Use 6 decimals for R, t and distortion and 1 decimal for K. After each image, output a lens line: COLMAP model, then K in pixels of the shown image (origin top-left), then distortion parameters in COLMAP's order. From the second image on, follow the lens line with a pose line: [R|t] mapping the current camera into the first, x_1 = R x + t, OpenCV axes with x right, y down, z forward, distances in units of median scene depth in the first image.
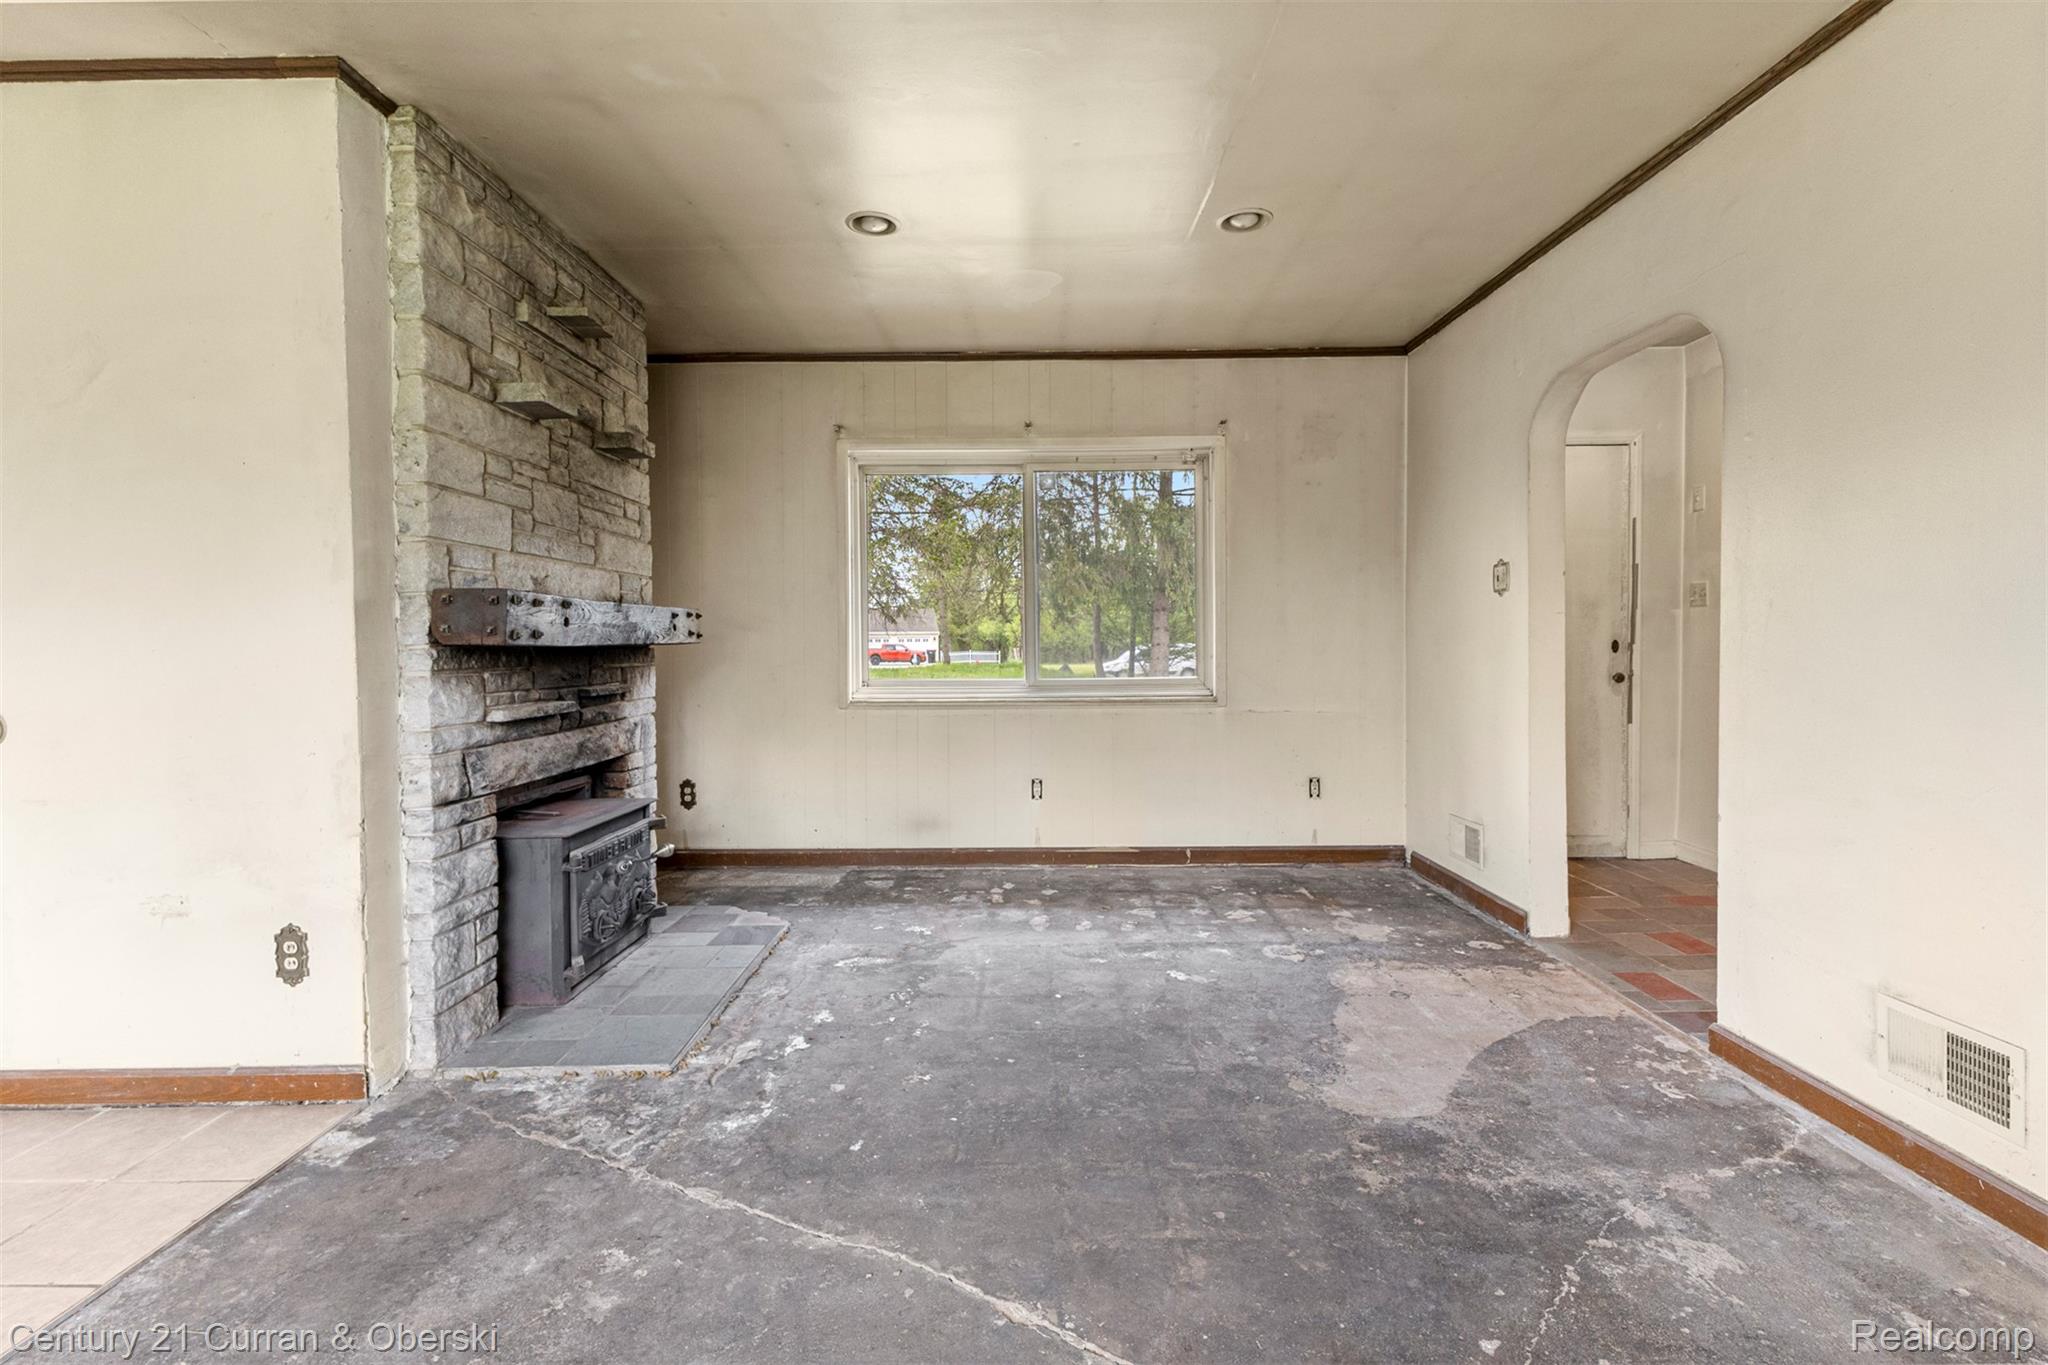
lens RADIAL K [[884.5, 0, 1022.8], [0, 884.5, 660.6], [0, 0, 1]] dist [0.004327, 0.000148]
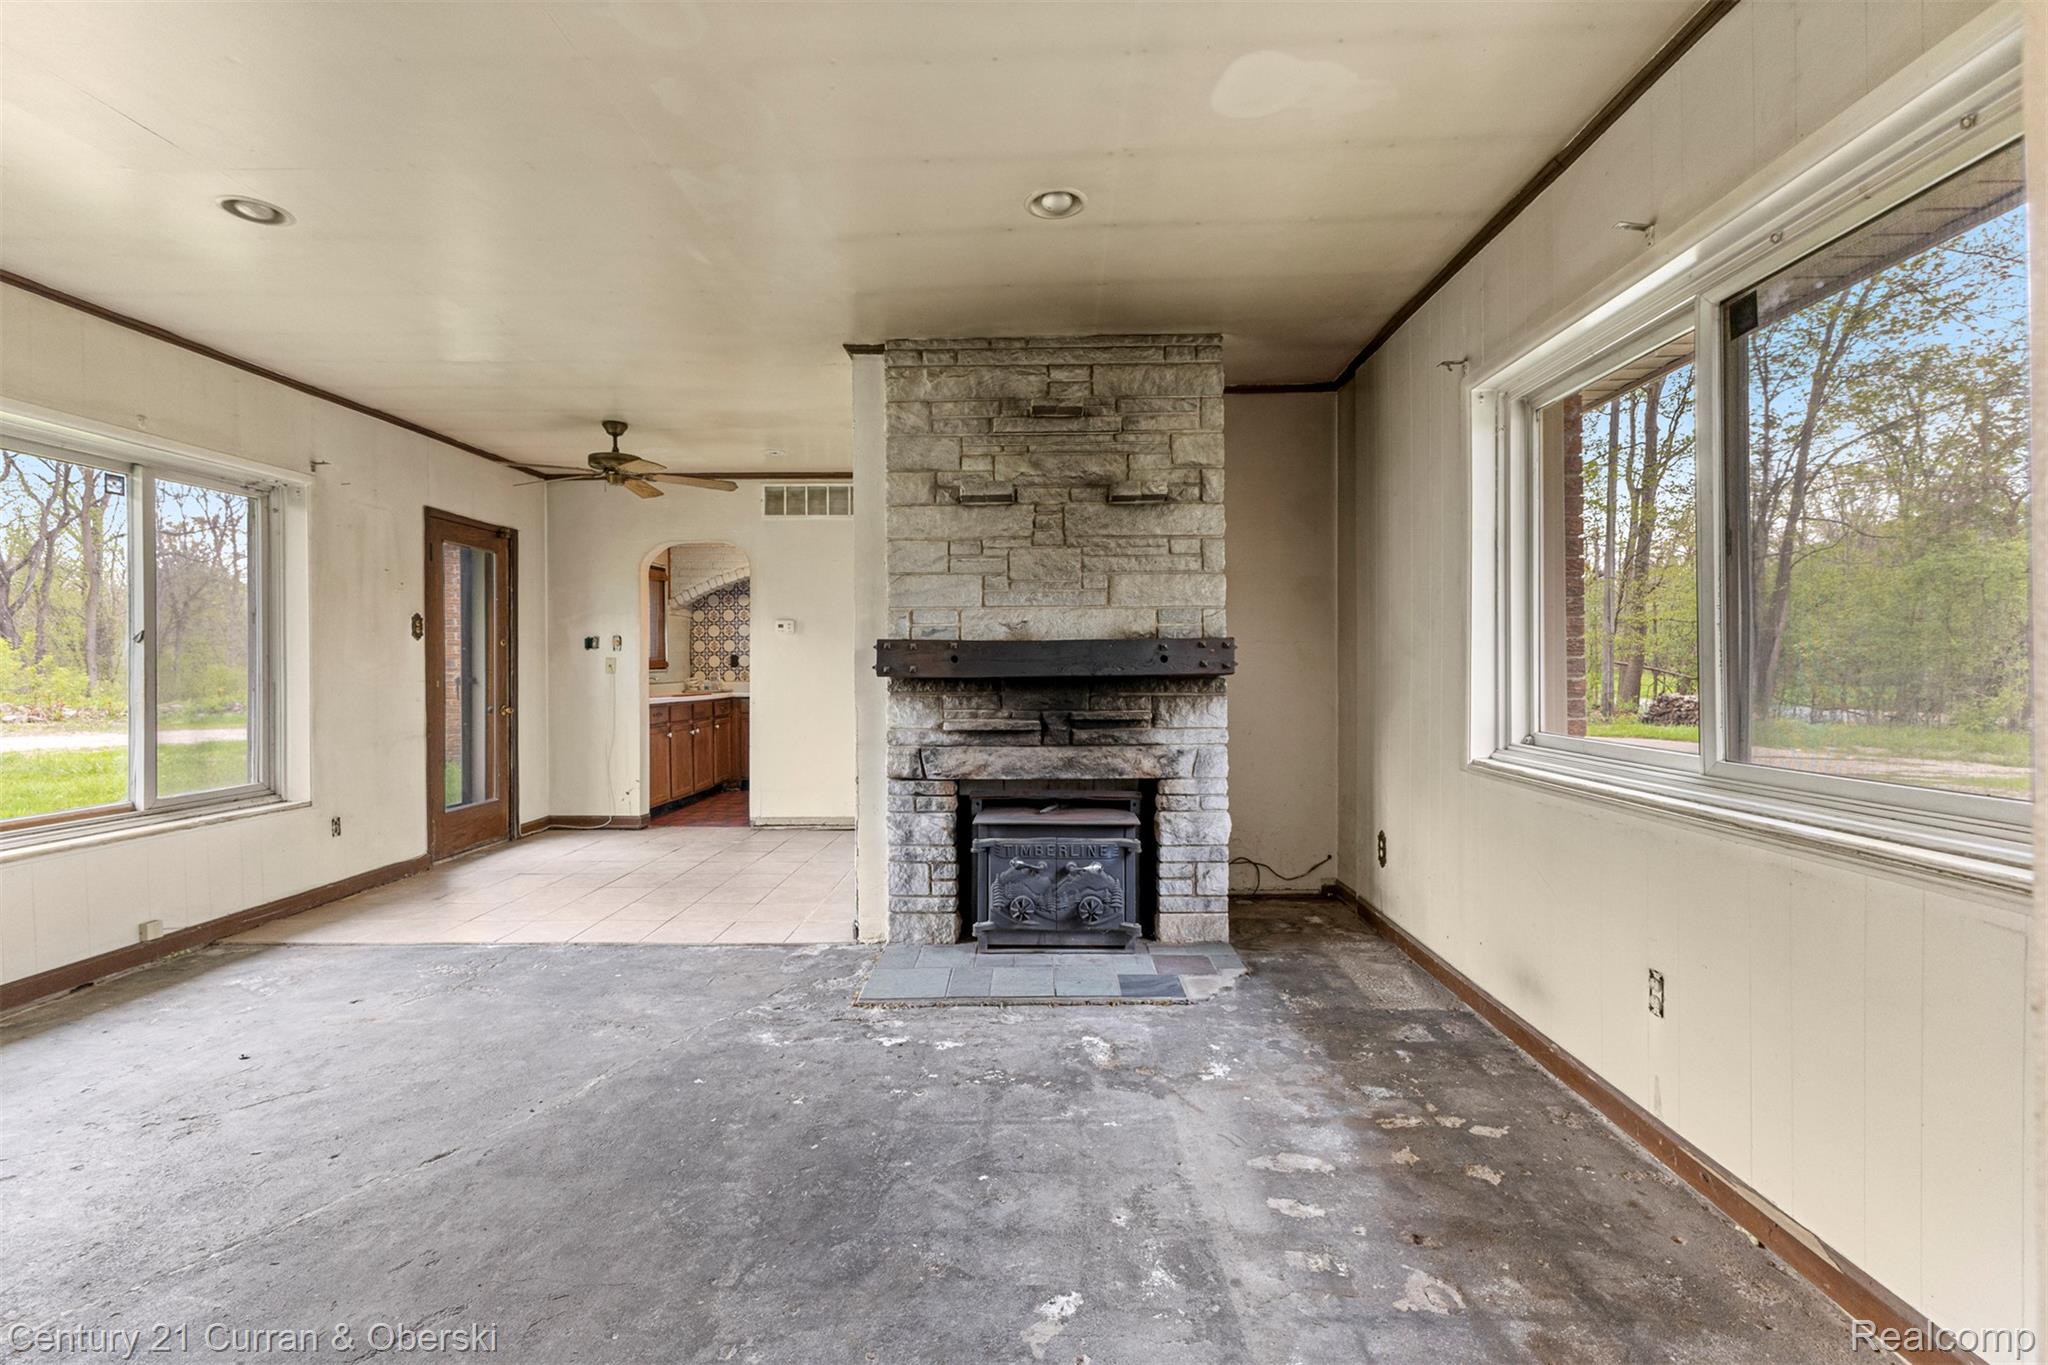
lens RADIAL K [[884.5, 0, 1013.6], [0, 884.5, 667.5], [0, 0, 1]] dist [0.004327, 0.000148]
pose [[-0.006465, 0.008328, -0.999944, 0.834569], [-0.014545, 0.999859, 0.008422, -0.045252], [0.999873, 0.014598, -0.006343, 1.132486]]
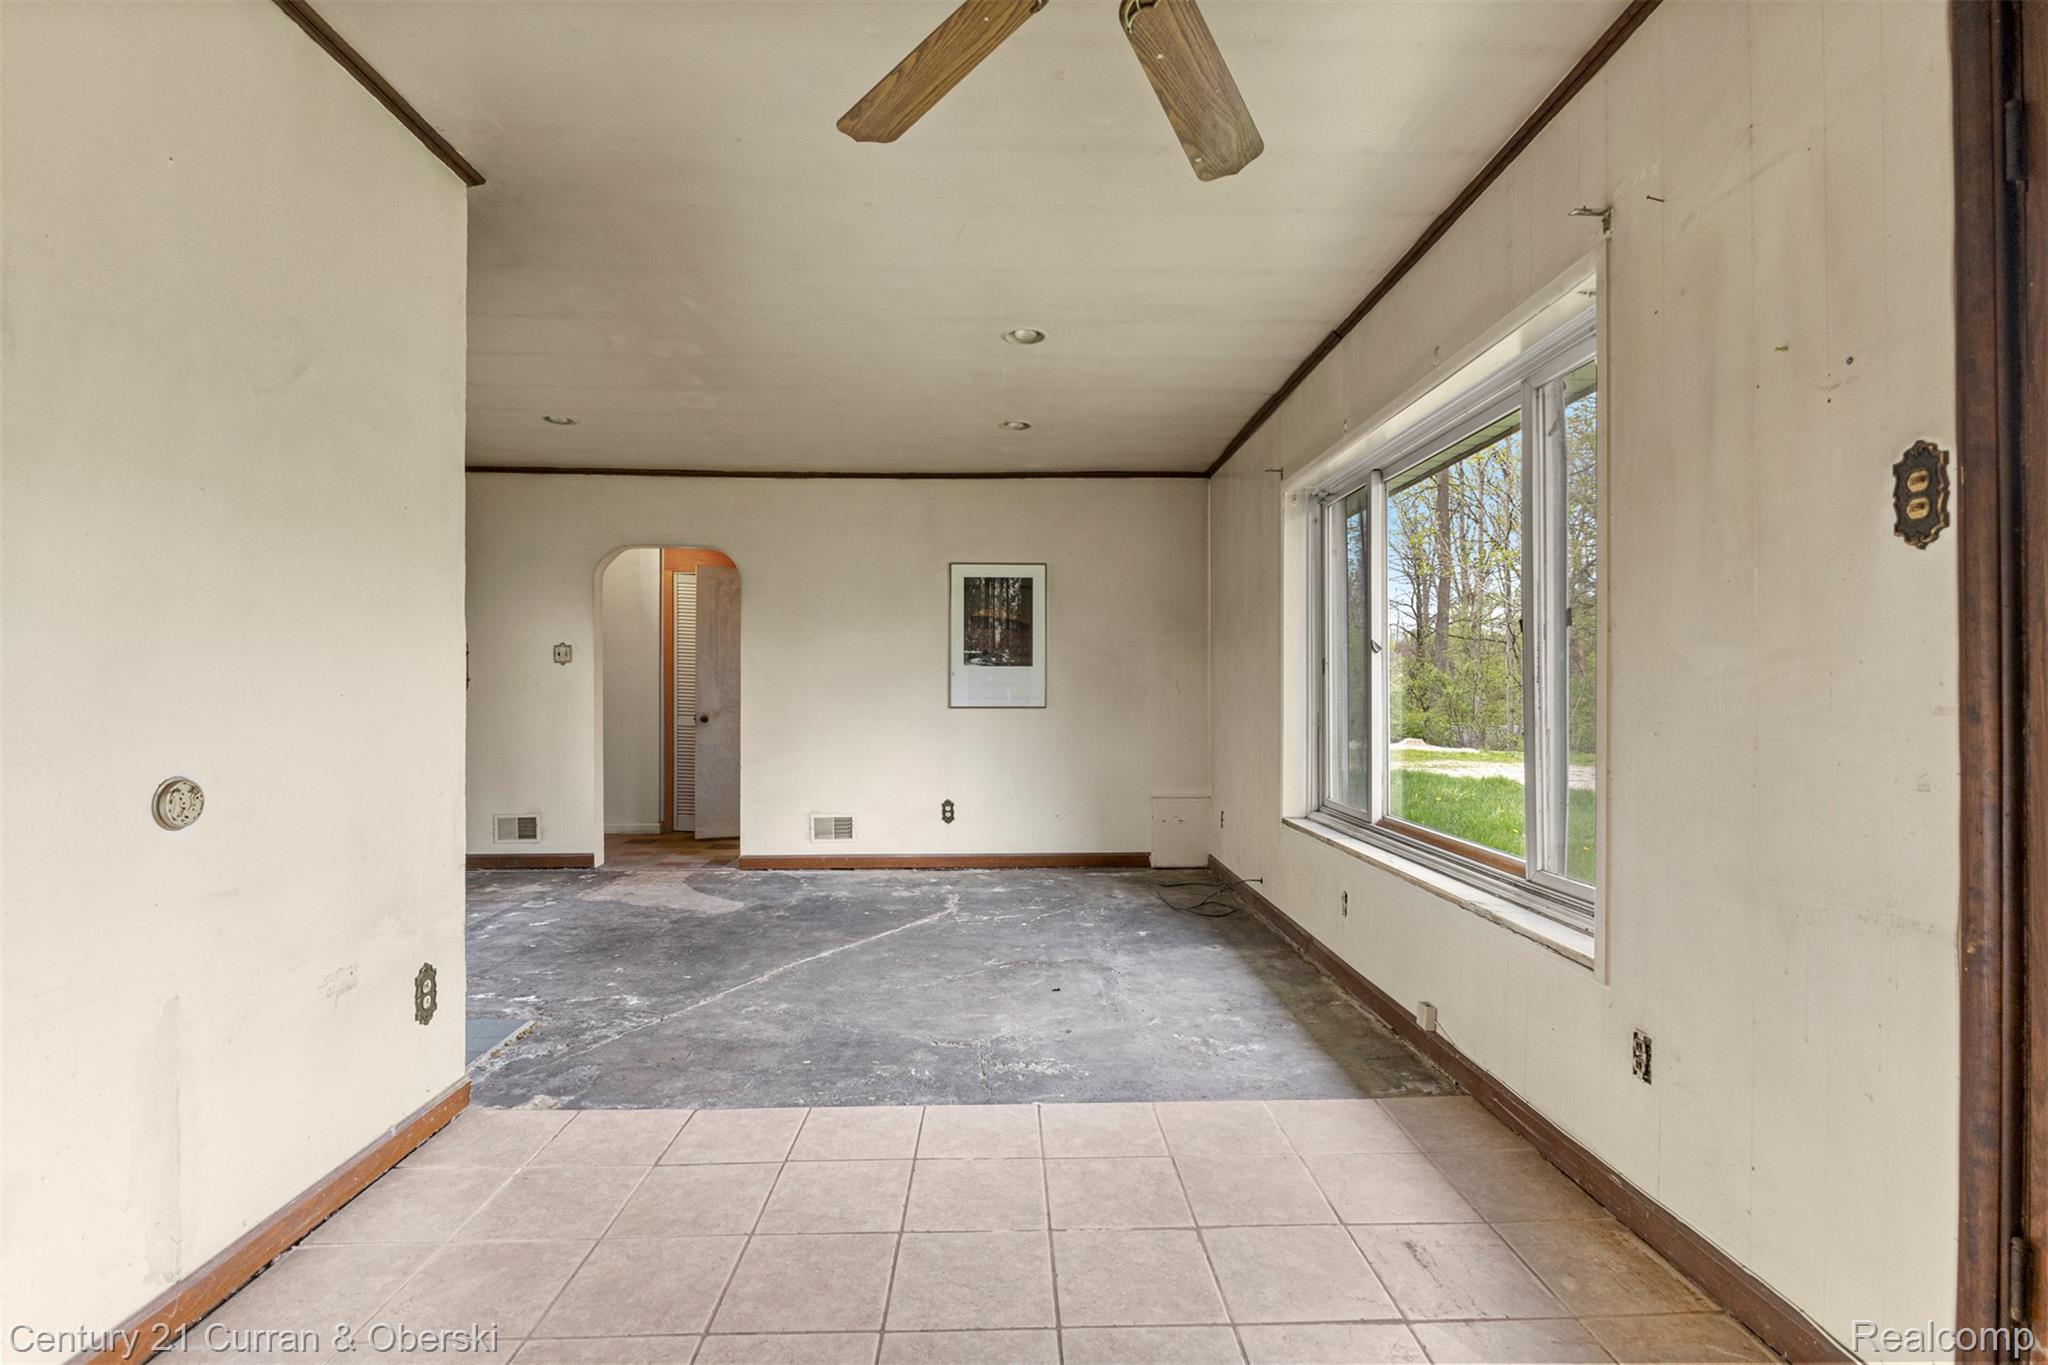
lens RADIAL K [[997.7, 0, 1034.9], [0, 997.7, 687.3], [0, 0, 1]] dist [-0.001701, -0.000067]
pose [[-0.038721, 0.012366, 0.999174, -1.731154], [0.019918, 0.999734, -0.011601, 0.005560], [-0.999052, 0.019452, -0.038957, 0.292317]]
